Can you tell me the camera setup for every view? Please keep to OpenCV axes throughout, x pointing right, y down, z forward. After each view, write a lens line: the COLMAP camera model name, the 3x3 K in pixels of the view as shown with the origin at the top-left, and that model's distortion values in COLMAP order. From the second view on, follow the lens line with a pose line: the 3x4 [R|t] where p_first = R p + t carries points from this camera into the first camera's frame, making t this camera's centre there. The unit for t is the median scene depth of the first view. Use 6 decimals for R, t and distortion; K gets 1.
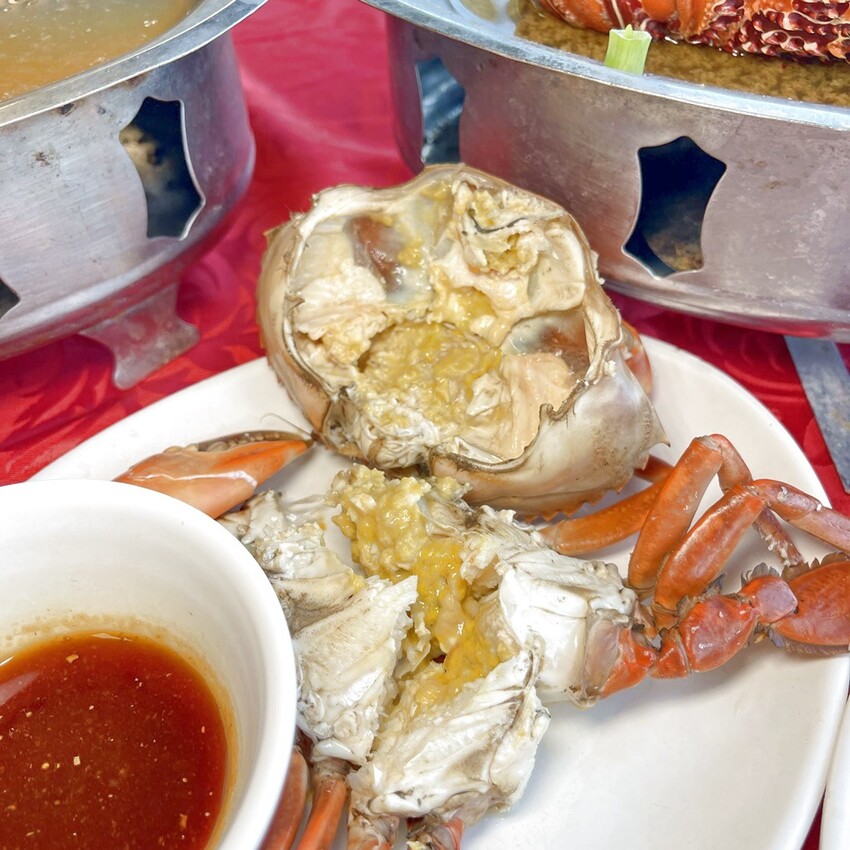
lens RADIAL K [[883.8, 0, 424.9], [0, 883.8, 413.3], [0, 0, 1]] dist [0.000119, 0.013282]
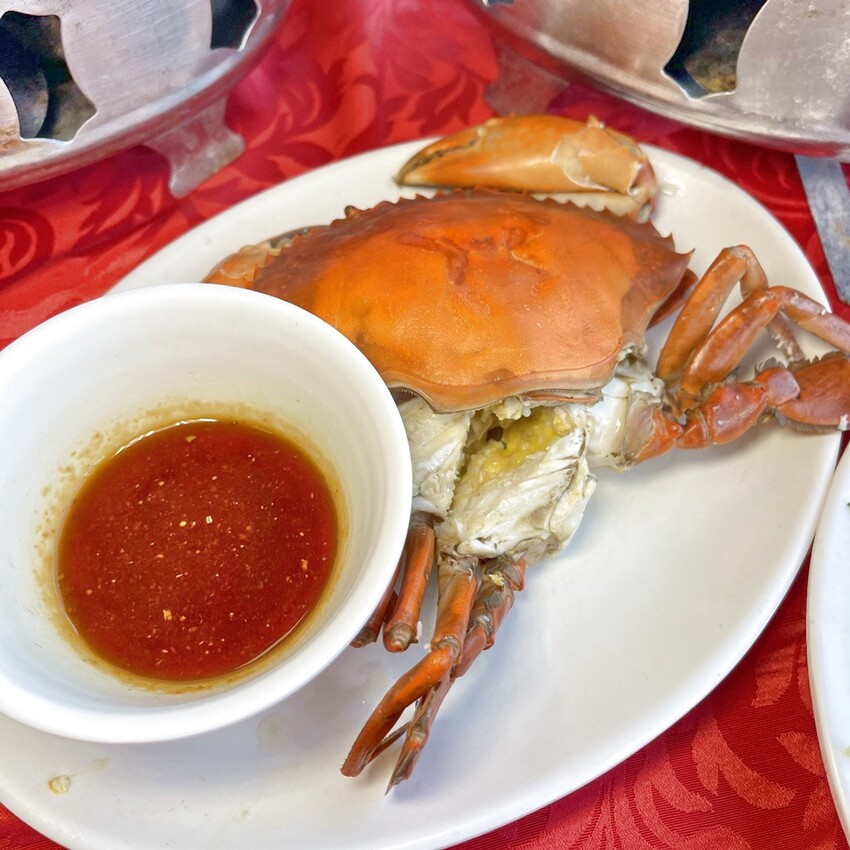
lens RADIAL K [[883.8, 0, 424.9], [0, 883.8, 413.3], [0, 0, 1]] dist [0.000119, 0.013282]
pose [[0.997741, -0.007002, 0.066810, -0.165323], [-0.007691, 0.976105, 0.217163, -0.010424], [-0.066734, -0.217187, 0.973846, -0.144204]]
